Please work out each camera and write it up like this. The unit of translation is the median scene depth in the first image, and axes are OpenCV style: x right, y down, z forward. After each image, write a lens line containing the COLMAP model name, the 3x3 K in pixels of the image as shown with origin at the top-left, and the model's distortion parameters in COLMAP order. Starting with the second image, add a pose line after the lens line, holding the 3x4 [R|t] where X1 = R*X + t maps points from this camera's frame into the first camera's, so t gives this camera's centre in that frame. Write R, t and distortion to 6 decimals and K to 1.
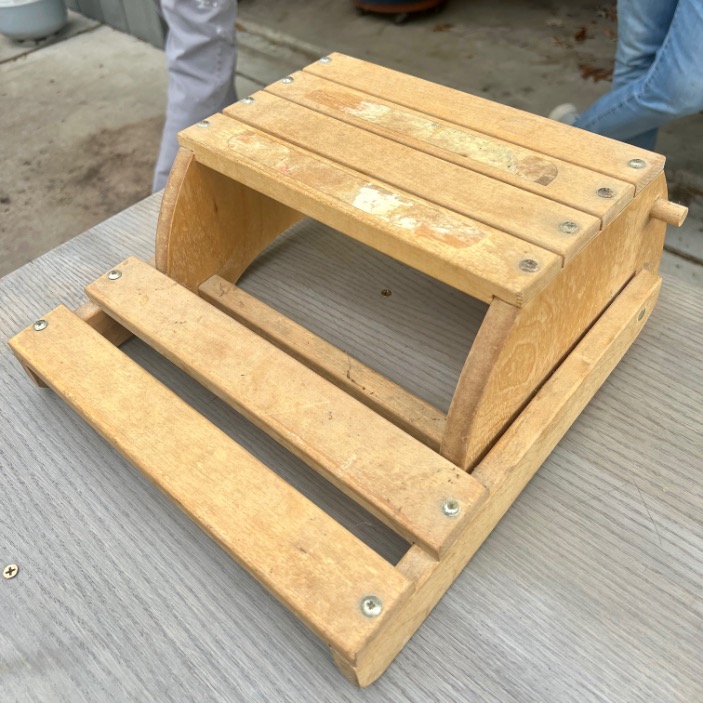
lens RADIAL K [[668.1, 0, 362.8], [0, 668.1, 314.8], [0, 0, 1]] dist [0.116983, -0.215760]
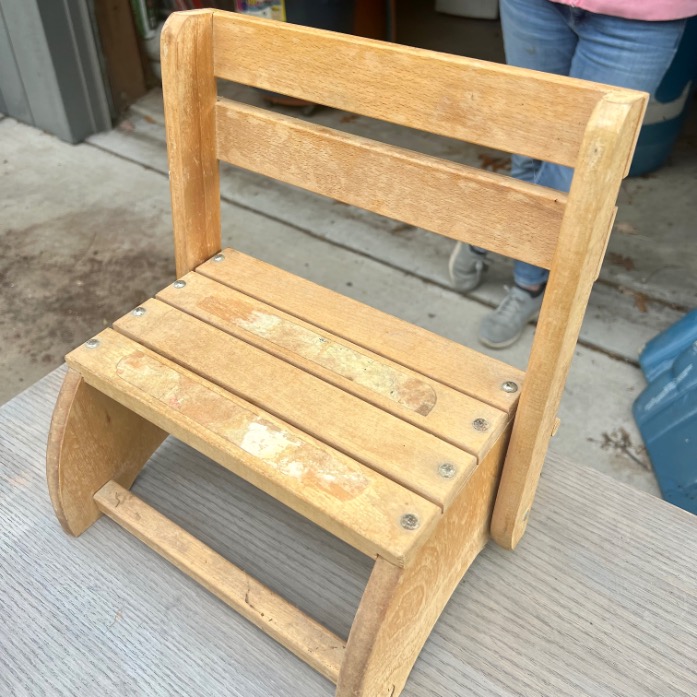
lens RADIAL K [[662.4, 0, 359.7], [0, 662.4, 312.1], [0, 0, 1]] dist [0.116983, -0.215760]
pose [[0.994202, -0.045513, 0.097417, 0.065769], [0.049681, 0.997931, -0.040800, -0.280289], [-0.095359, 0.045404, 0.994407, -0.028236]]
